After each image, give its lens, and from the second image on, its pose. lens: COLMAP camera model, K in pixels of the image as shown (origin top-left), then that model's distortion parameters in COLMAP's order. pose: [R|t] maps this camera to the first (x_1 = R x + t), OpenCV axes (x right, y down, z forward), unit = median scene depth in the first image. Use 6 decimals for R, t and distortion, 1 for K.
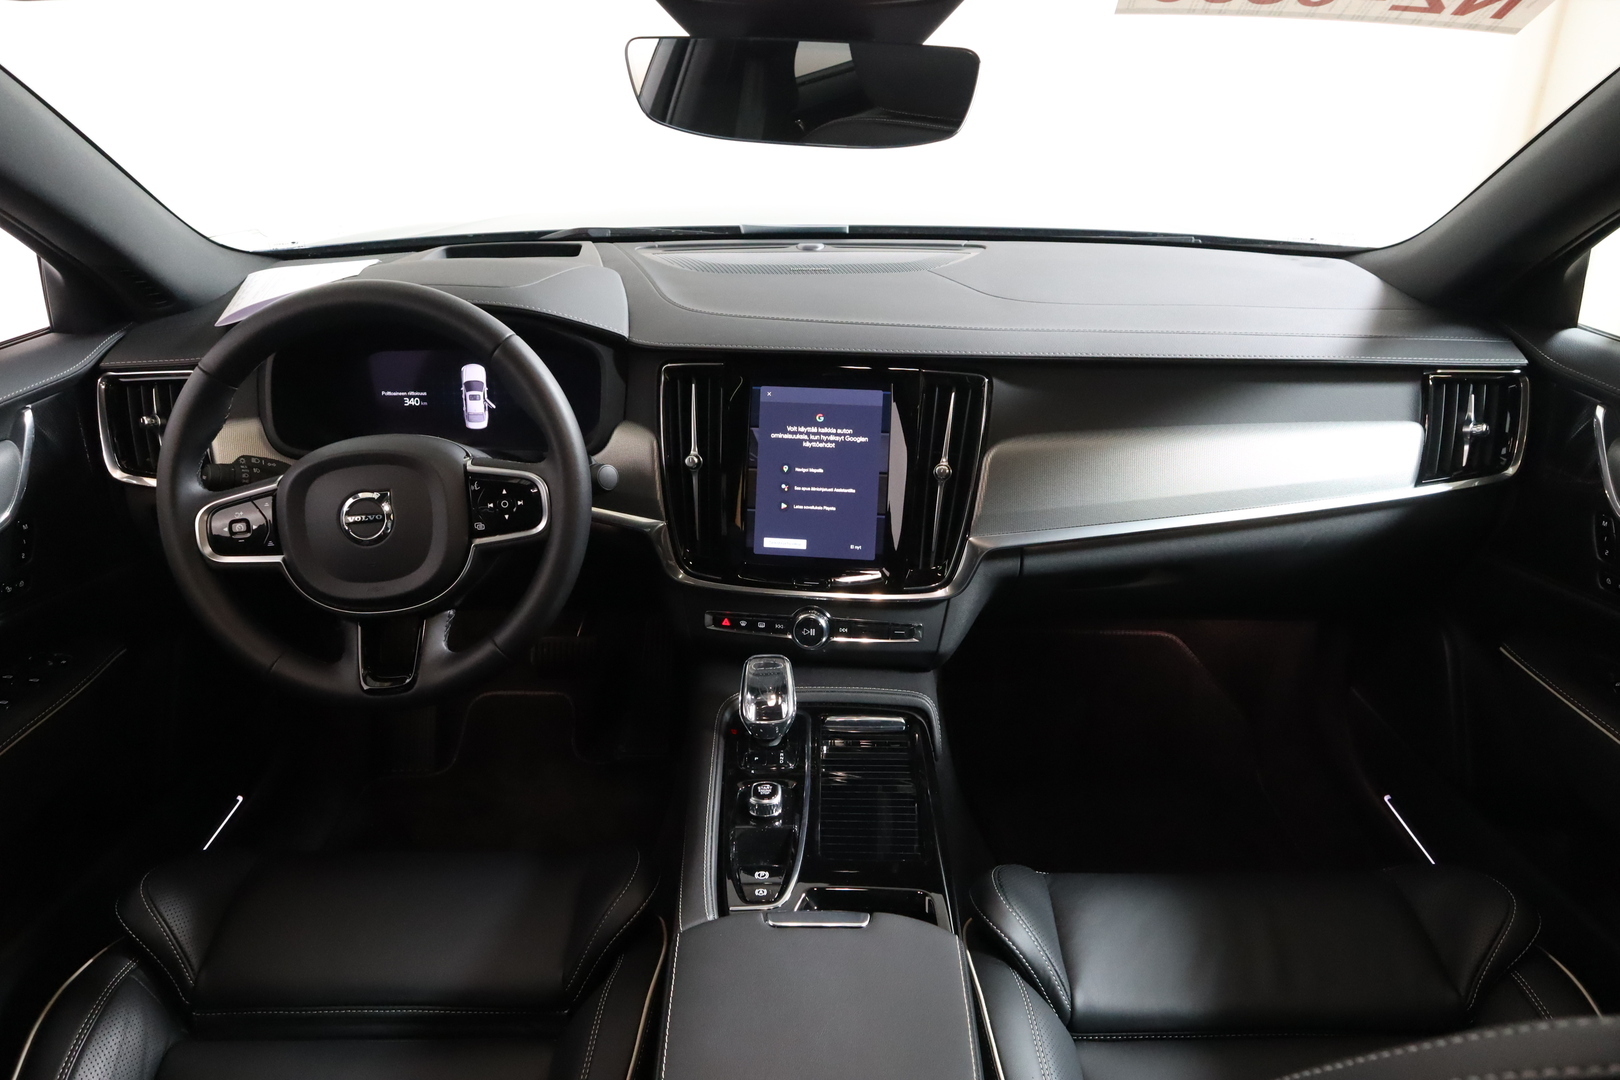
lens RADIAL K [[1099.7, 0, 811.2], [0, 1099.7, 536.4], [0, 0, 1]] dist [-0.003065, 0.000597]
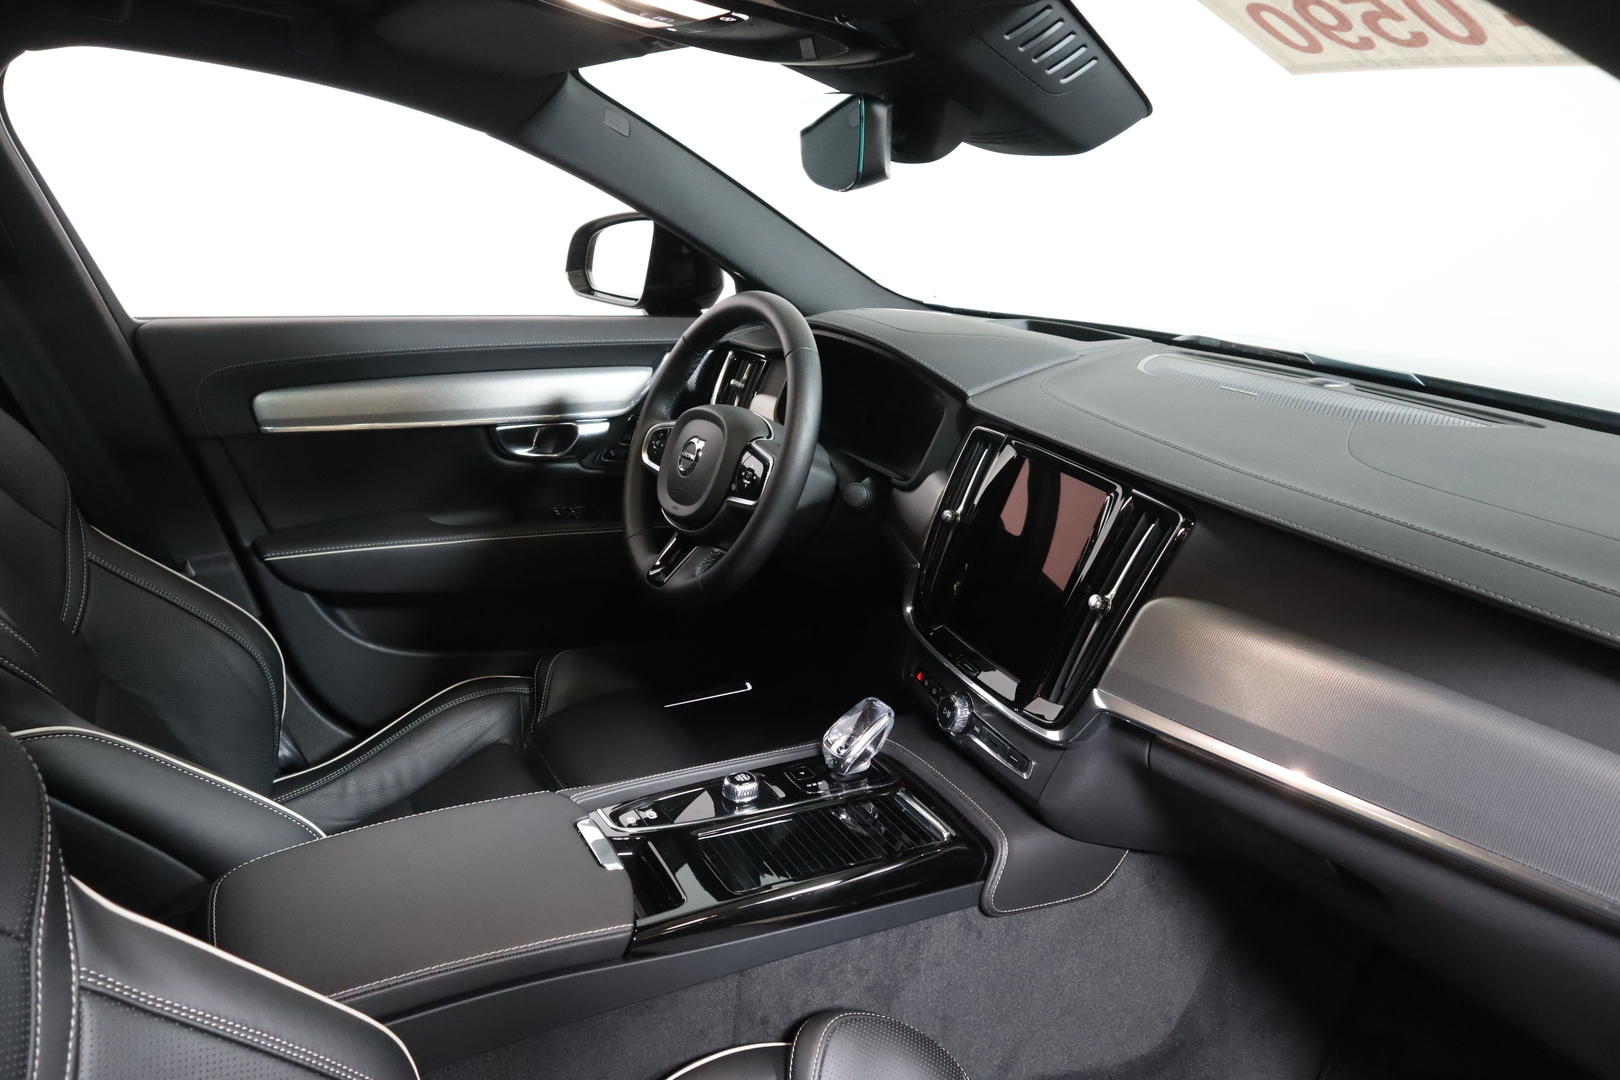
lens RADIAL K [[1116.4, 0, 810.0], [0, 1116.4, 540.0], [0, 0, 1]] dist [0.008798, 0.004045]
pose [[0.488615, 0.294107, -0.821436, 0.787526], [-0.407827, 0.909281, 0.082971, -0.091916], [0.771319, 0.294463, 0.564233, 0.354834]]
